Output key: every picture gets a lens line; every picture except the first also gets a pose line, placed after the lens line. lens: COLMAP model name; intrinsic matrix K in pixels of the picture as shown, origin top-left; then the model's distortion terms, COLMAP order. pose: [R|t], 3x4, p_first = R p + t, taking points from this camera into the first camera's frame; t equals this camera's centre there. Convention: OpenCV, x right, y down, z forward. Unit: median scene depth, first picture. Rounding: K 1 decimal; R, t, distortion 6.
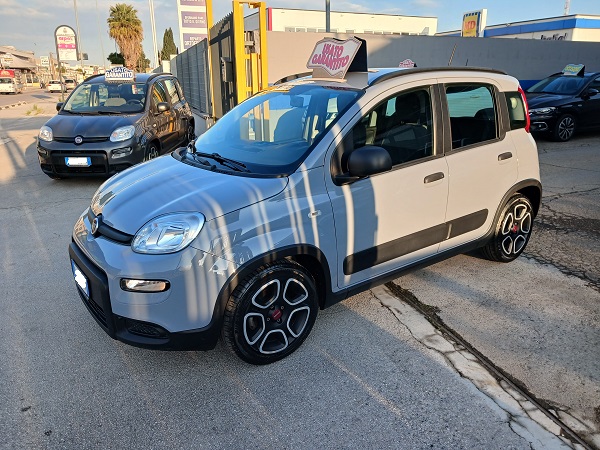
lens RADIAL K [[476.9, 0, 306.5], [0, 476.9, 225.0], [0, 0, 1]] dist [-0.002601, -0.008843]
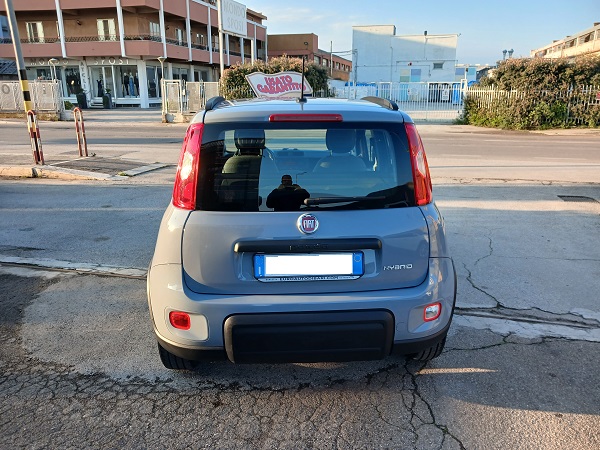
lens RADIAL K [[476.9, 0, 306.5], [0, 476.9, 225.0], [0, 0, 1]] dist [-0.002601, -0.008843]
pose [[-0.548221, 0.231894, -0.803542, 1.141353], [-0.240134, 0.876689, 0.416837, -0.613775], [0.801118, 0.421476, -0.424933, 1.847340]]
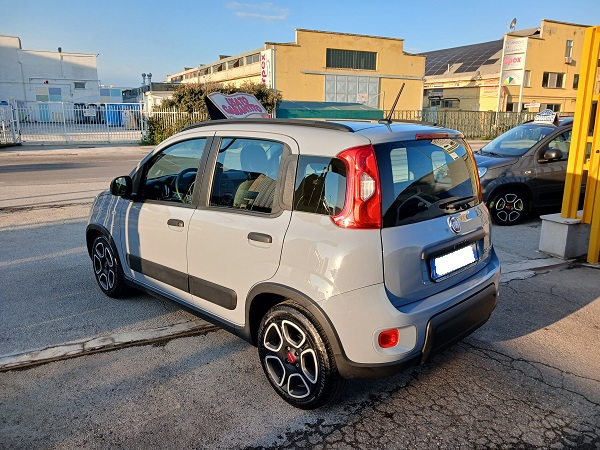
lens RADIAL K [[476.9, 0, 306.5], [0, 476.9, 225.0], [0, 0, 1]] dist [-0.002601, -0.008843]
pose [[0.149194, 0.230168, -0.961646, 1.352648], [-0.301974, 0.936676, 0.177342, -0.378398], [0.941569, 0.263934, 0.209252, 1.082438]]
